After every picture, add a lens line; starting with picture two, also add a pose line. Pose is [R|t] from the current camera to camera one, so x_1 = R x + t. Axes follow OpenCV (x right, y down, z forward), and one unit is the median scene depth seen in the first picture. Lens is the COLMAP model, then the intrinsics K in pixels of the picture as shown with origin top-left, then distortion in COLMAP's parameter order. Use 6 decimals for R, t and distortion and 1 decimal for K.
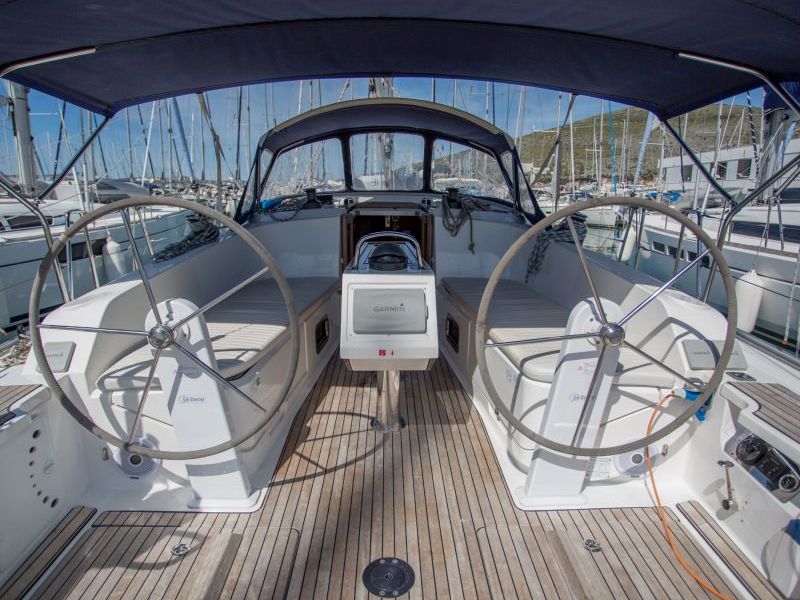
lens RADIAL K [[529.0, 0, 396.9], [0, 529.0, 297.2], [0, 0, 1]] dist [-0.070105, 0.037389]
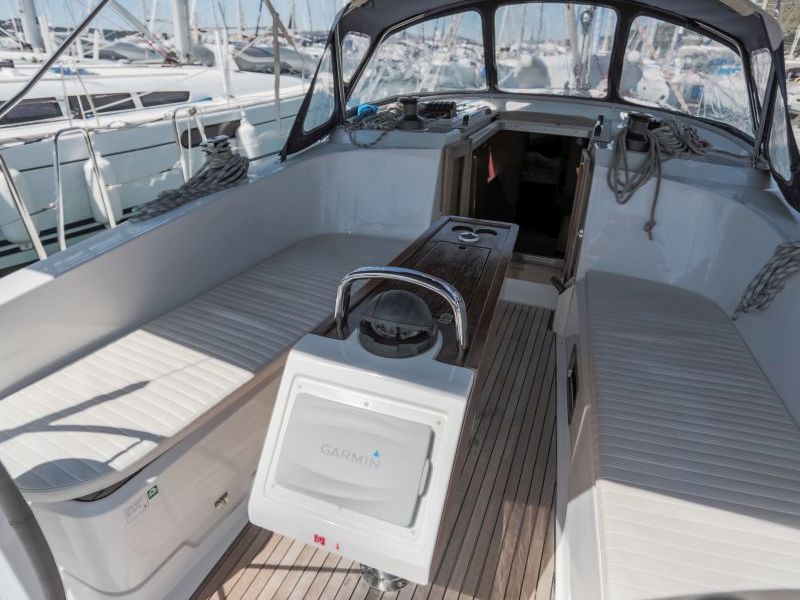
lens RADIAL K [[529.0, 0, 396.9], [0, 529.0, 297.2], [0, 0, 1]] dist [-0.070105, 0.037389]
pose [[0.923086, 0.190064, -0.334346, 0.089581], [-0.101444, 0.958892, 0.265021, -0.141758], [0.370973, -0.210720, 0.904420, 0.354454]]
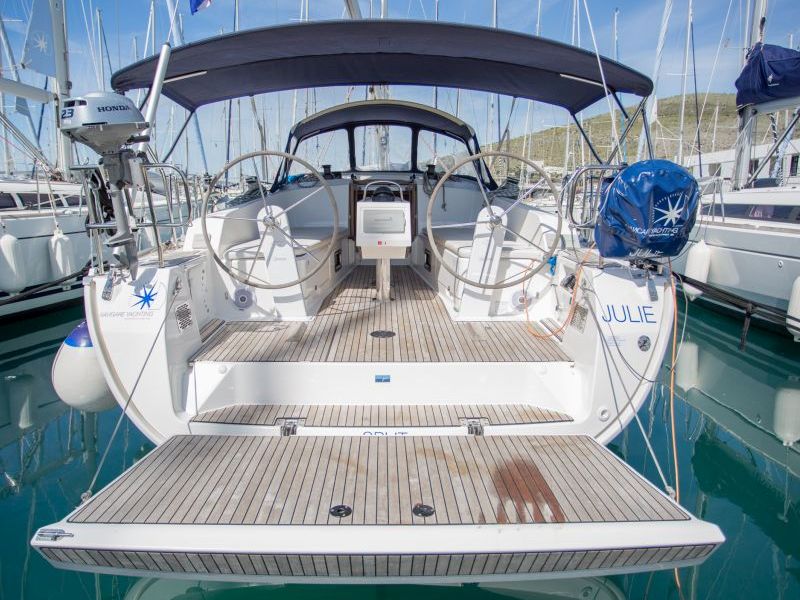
lens RADIAL K [[618.4, 0, 400.0], [0, 618.4, 300.0], [0, 0, 1]] dist [-0.087452, 0.084022]
pose [[0.999977, -0.001865, 0.006552, 0.014784], [0.002097, 0.999362, -0.035641, 0.203525], [-0.006482, 0.035654, 0.999343, -0.590632]]
